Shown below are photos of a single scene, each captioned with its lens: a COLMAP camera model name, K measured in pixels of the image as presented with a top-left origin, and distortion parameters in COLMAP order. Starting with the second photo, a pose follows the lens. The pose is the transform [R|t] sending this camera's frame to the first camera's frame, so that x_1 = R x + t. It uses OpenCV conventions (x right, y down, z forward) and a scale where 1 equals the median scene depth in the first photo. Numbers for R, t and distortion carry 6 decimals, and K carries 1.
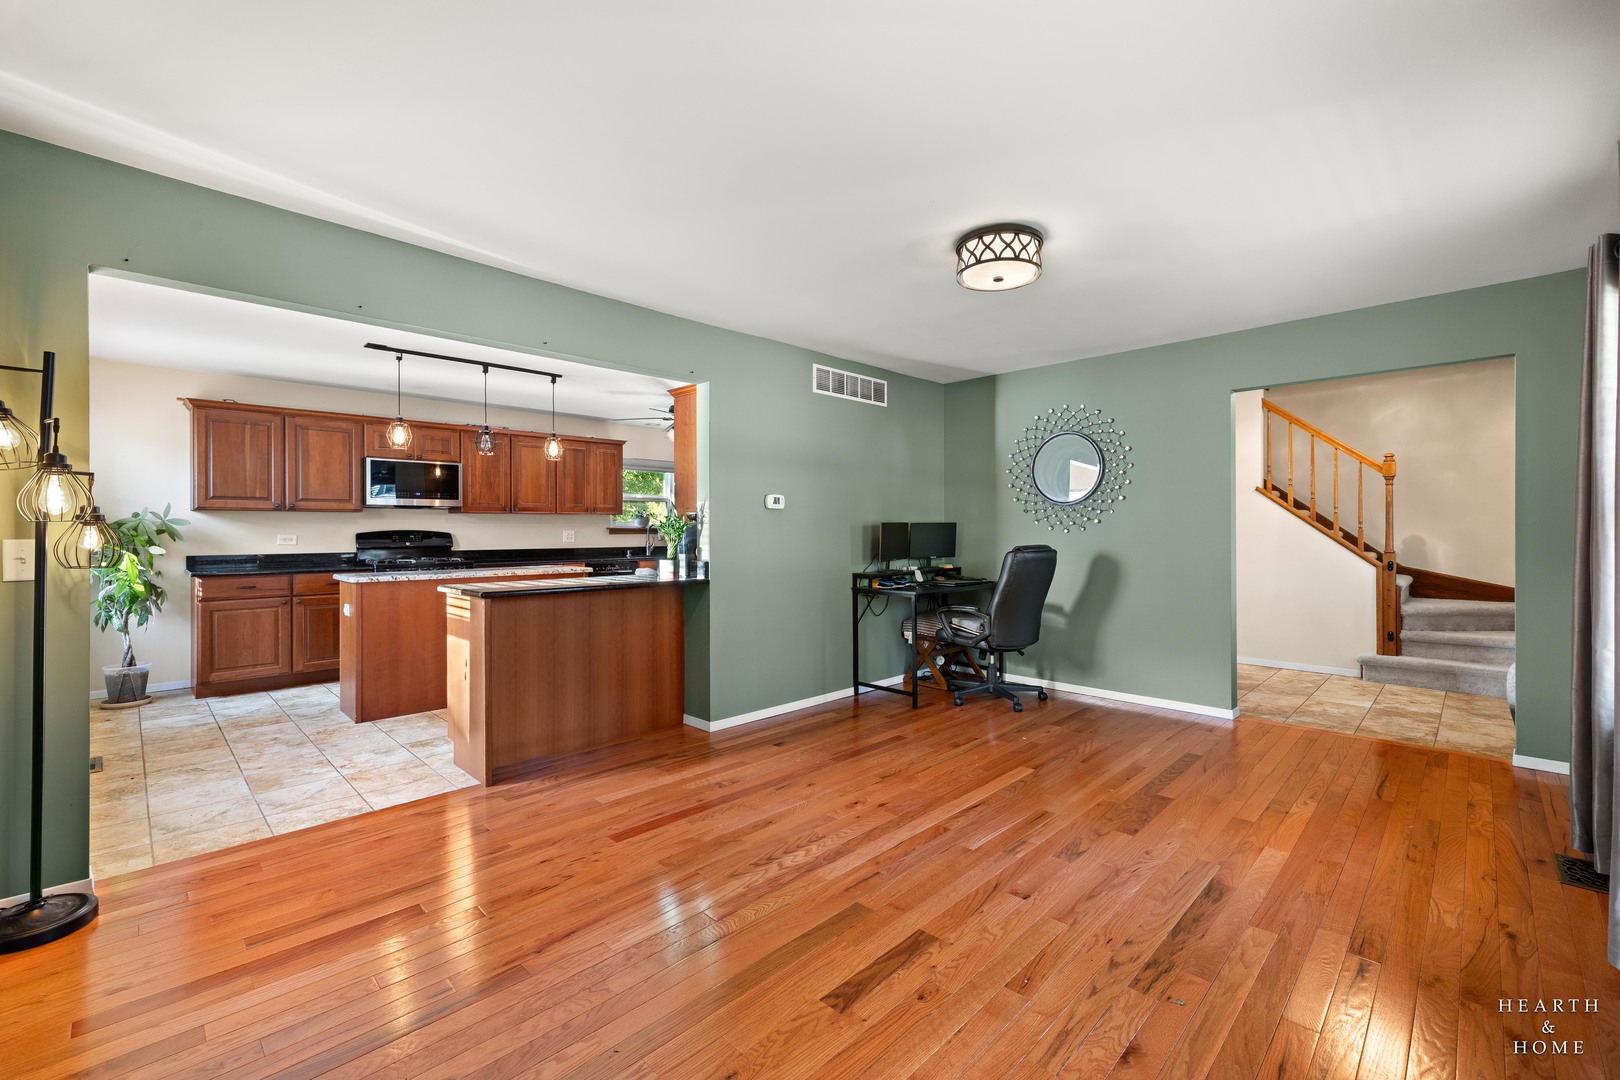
lens RADIAL K [[684.9, 0, 814.6], [0, 684.9, 533.7], [0, 0, 1]] dist [-0.007976, 0.000299]
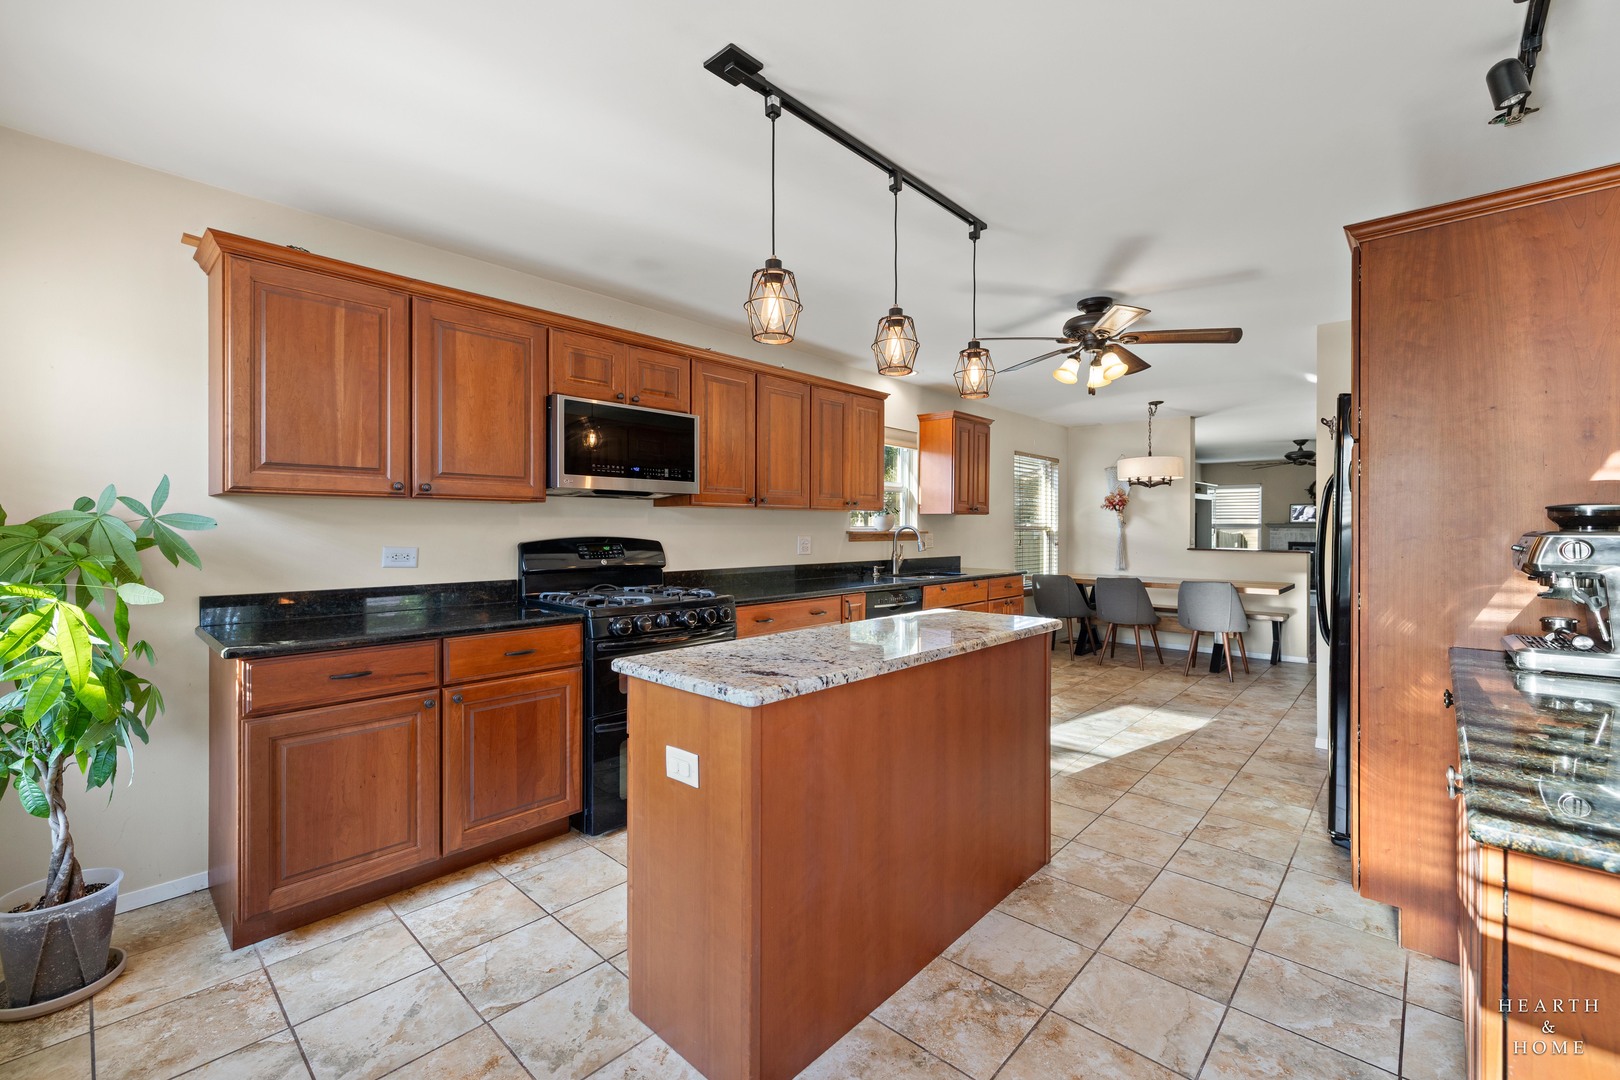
lens RADIAL K [[684.9, 0, 806.2], [0, 684.9, 532.0], [0, 0, 1]] dist [-0.007976, 0.000299]
pose [[0.999560, 0.003885, 0.029408, -0.559148], [-0.003870, 0.999992, -0.000562, -0.011699], [-0.029410, 0.000448, 0.999567, 0.561302]]
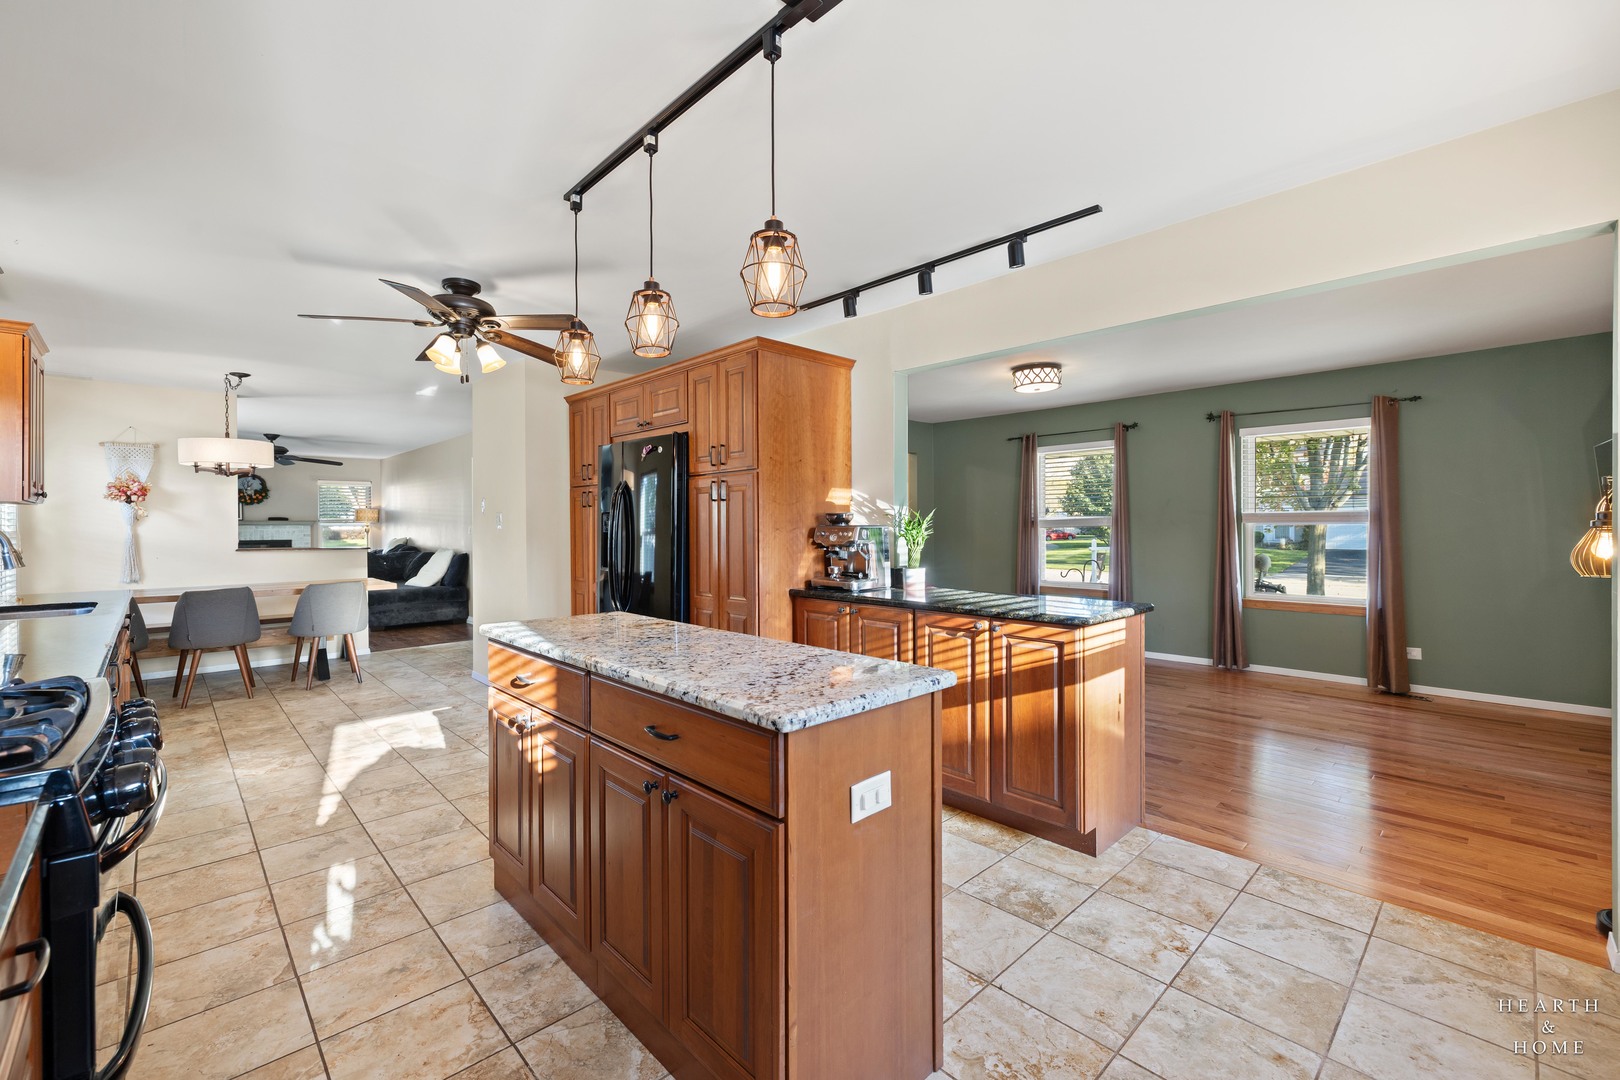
lens RADIAL K [[684.9, 0, 816.5], [0, 684.9, 512.8], [0, 0, 1]] dist [-0.007976, 0.000299]
pose [[0.038142, 0.005631, 0.999256, -0.692681], [0.017751, 0.999823, -0.006311, -0.014855], [-0.999115, 0.017978, 0.038036, 0.692528]]
